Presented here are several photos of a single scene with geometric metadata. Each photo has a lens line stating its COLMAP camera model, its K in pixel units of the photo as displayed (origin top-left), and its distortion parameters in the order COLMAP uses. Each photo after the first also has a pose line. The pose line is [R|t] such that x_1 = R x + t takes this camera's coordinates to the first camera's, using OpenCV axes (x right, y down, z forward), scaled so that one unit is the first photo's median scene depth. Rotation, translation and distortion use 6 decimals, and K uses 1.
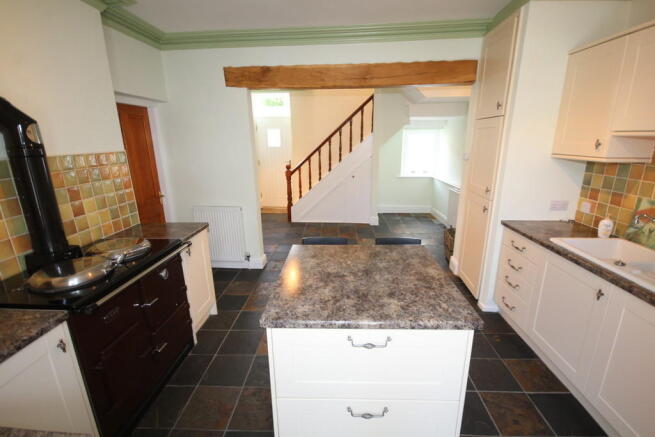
lens RADIAL K [[301.3, 0, 330.1], [0, 301.3, 220.4], [0, 0, 1]] dist [0.004582, -0.001416]
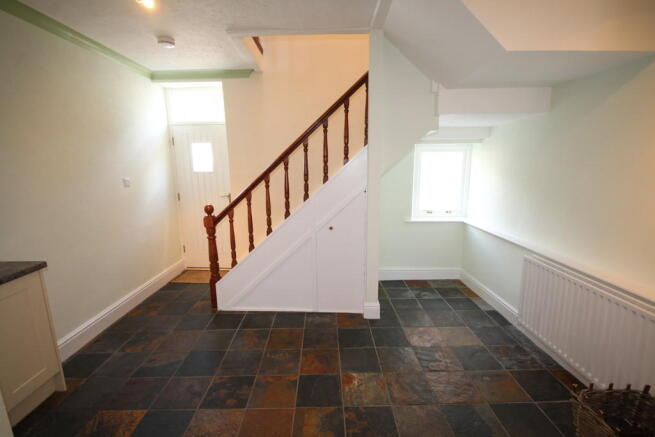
lens RADIAL K [[301.3, 0, 325.7], [0, 301.3, 220.6], [0, 0, 1]] dist [0.004582, -0.001416]
pose [[0.998963, -0.007054, 0.044973, 0.042634], [0.010345, 0.997250, -0.073382, -0.116689], [-0.044332, 0.073771, 0.996289, 0.461767]]
